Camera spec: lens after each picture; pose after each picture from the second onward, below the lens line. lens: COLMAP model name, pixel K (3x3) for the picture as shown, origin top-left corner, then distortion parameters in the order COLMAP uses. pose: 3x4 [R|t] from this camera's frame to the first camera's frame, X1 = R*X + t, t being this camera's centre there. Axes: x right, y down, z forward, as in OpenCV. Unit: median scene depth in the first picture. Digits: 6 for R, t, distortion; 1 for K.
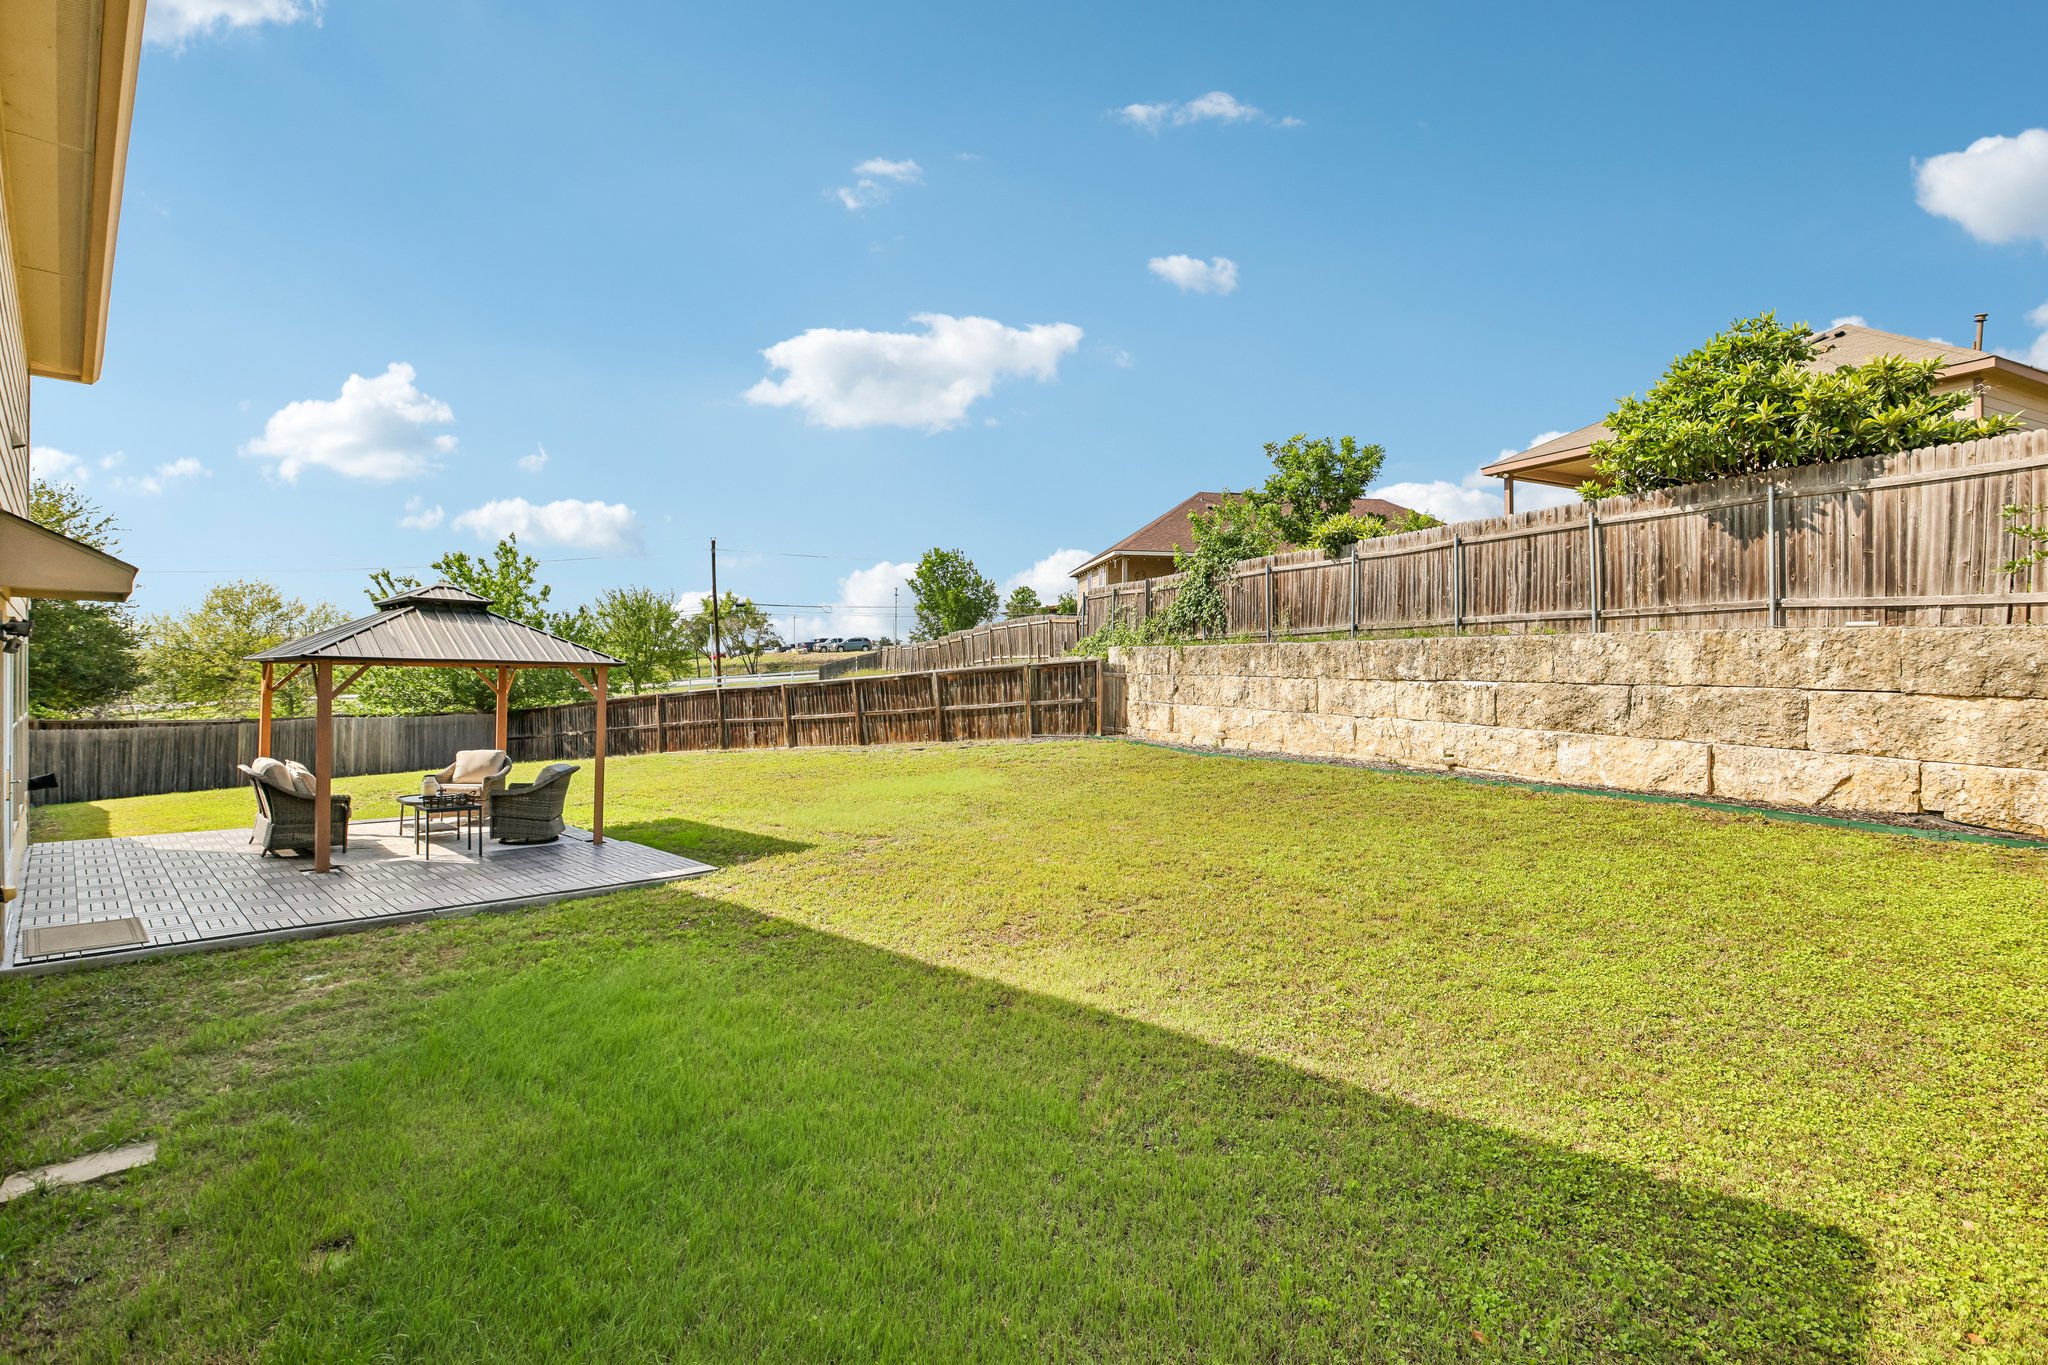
lens RADIAL K [[983.0, 0, 1018.4], [0, 983.0, 666.4], [0, 0, 1]] dist [-0.031753, 0.008069]
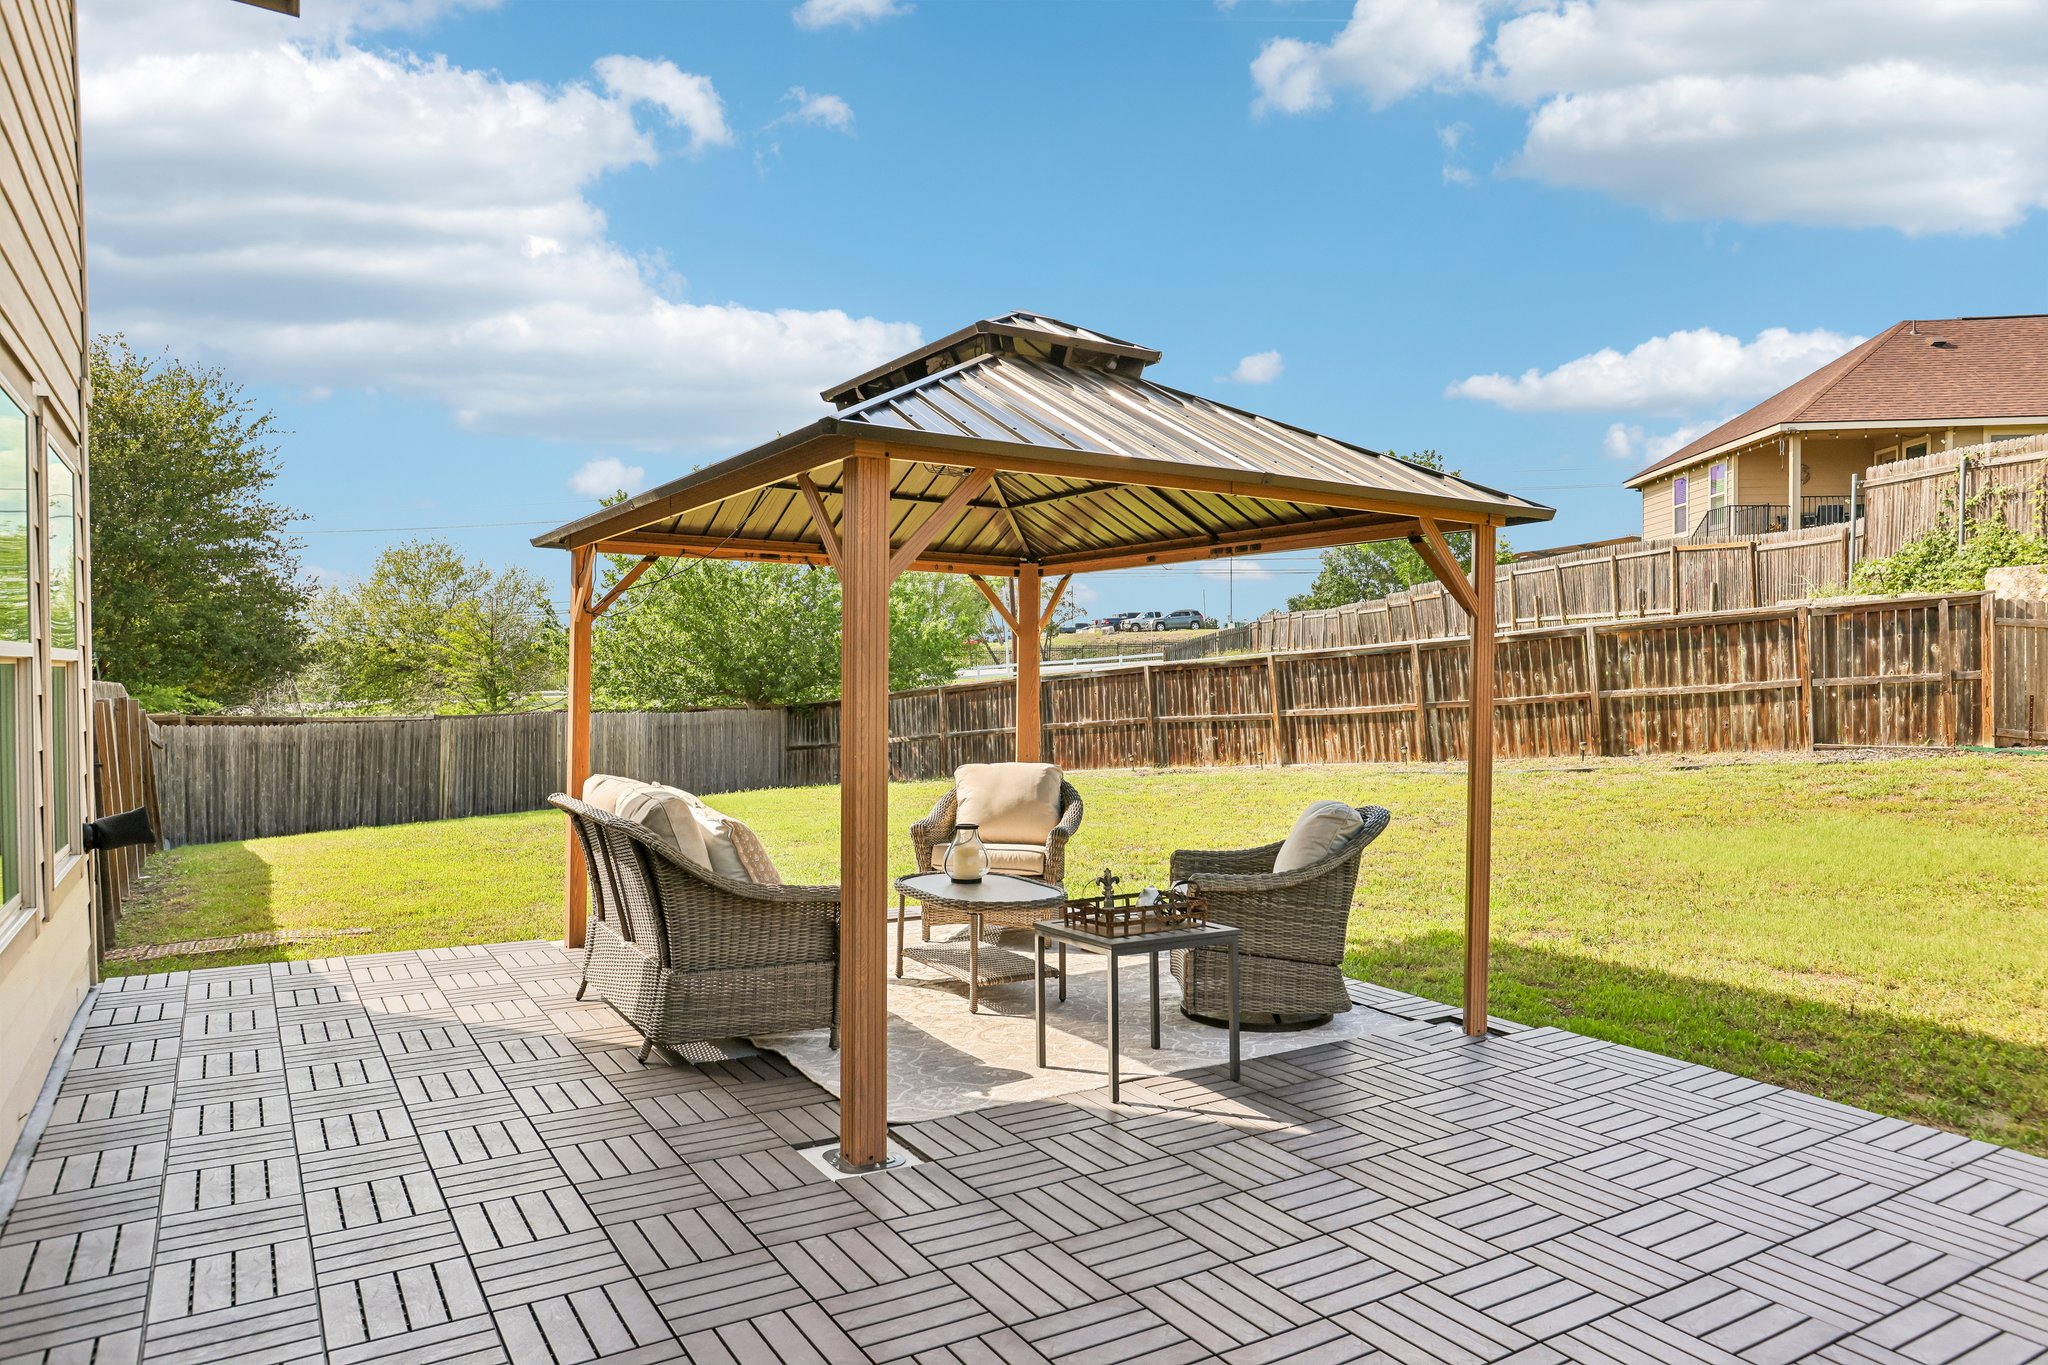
lens RADIAL K [[1318.4, 0, 1024.0], [0, 1318.4, 682.5], [0, 0, 1]] dist [-0.031735, 0.001520]
pose [[0.972504, -0.003211, -0.232864, -0.218392], [0.007350, 0.999830, 0.016908, 0.021933], [0.232770, -0.018155, 0.972362, 0.233940]]
